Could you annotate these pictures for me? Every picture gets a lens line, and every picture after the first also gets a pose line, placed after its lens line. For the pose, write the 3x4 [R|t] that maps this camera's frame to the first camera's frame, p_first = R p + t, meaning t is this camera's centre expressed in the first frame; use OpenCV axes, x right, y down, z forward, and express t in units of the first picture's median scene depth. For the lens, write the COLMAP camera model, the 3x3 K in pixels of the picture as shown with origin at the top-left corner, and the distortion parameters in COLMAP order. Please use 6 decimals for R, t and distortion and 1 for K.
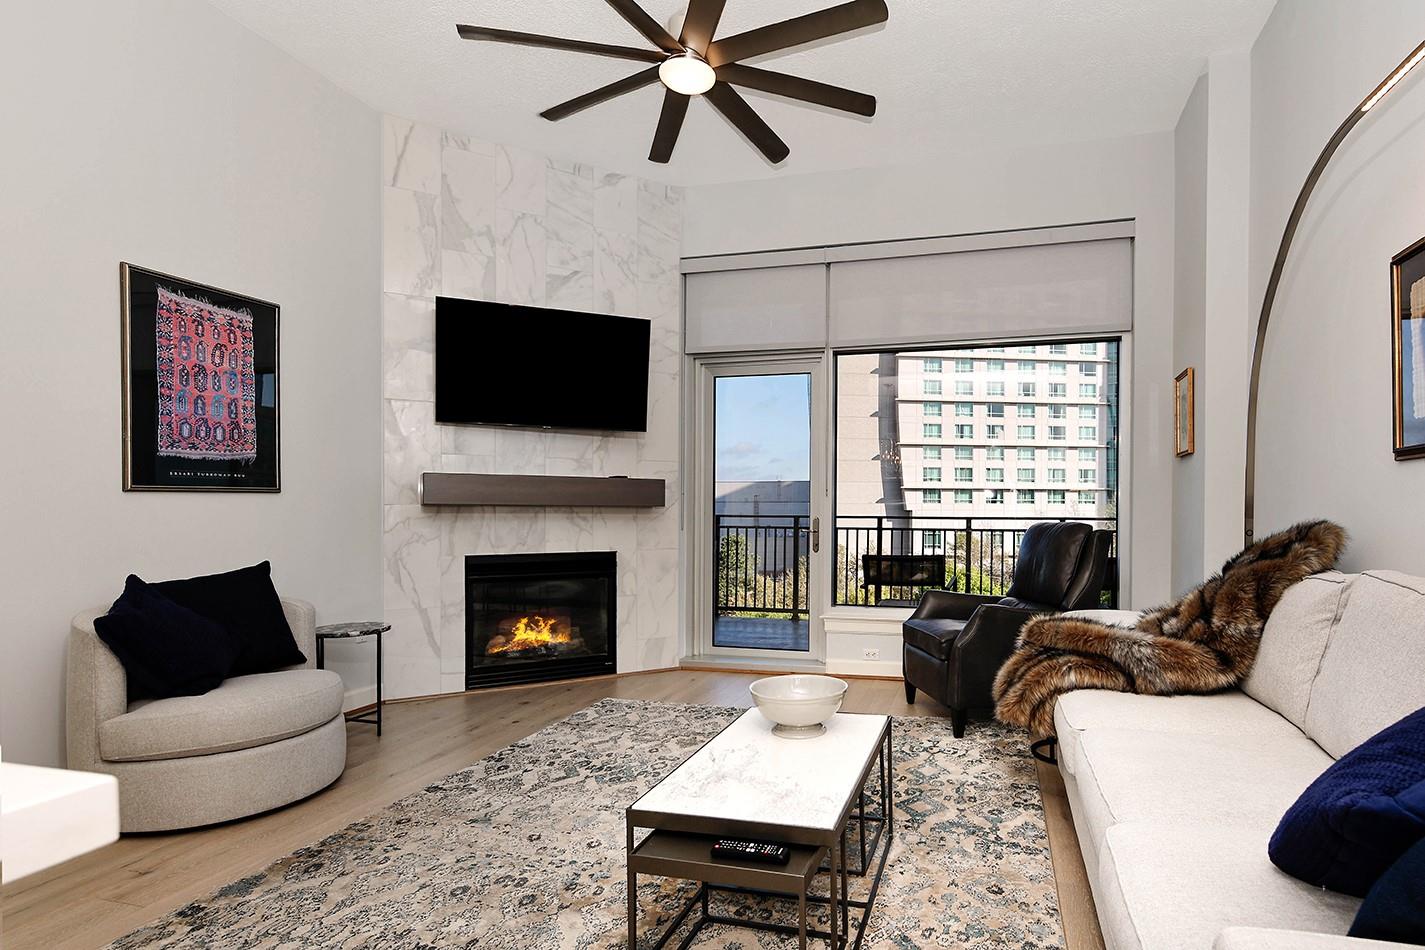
lens RADIAL K [[811.5, 0, 745.0], [0, 811.5, 526.7], [0, 0, 1]] dist [0.009481, -0.007141]
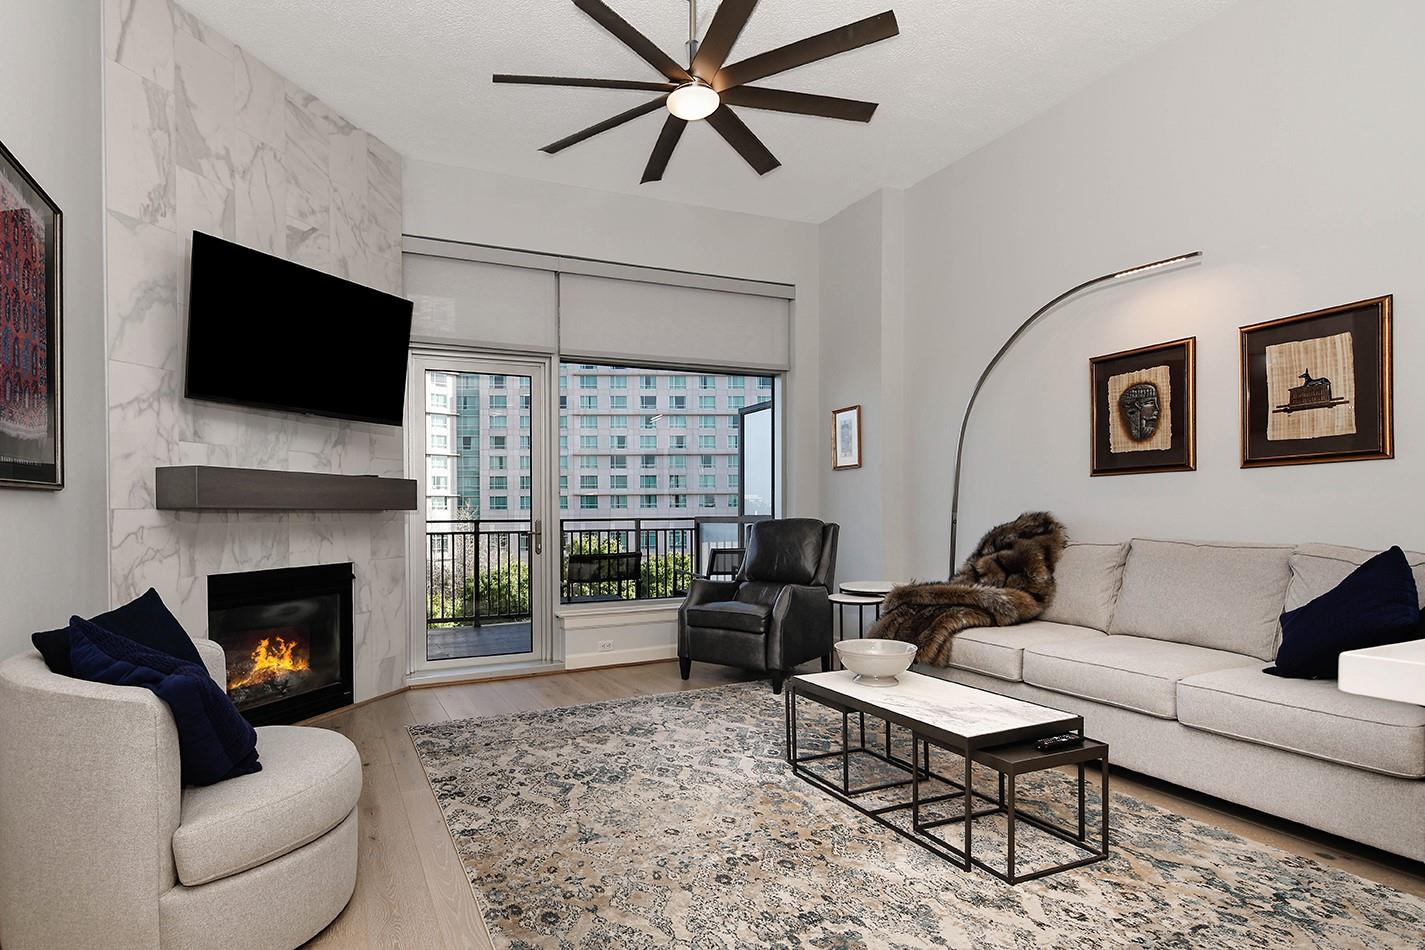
lens RADIAL K [[811.5, 0, 698.8], [0, 811.5, 542.2], [0, 0, 1]] dist [0.009481, -0.007141]
pose [[0.753337, -0.033471, 0.656782, -0.501422], [0.026365, 0.999438, 0.020693, 0.000813], [-0.657106, 0.001727, 0.753797, 0.120381]]
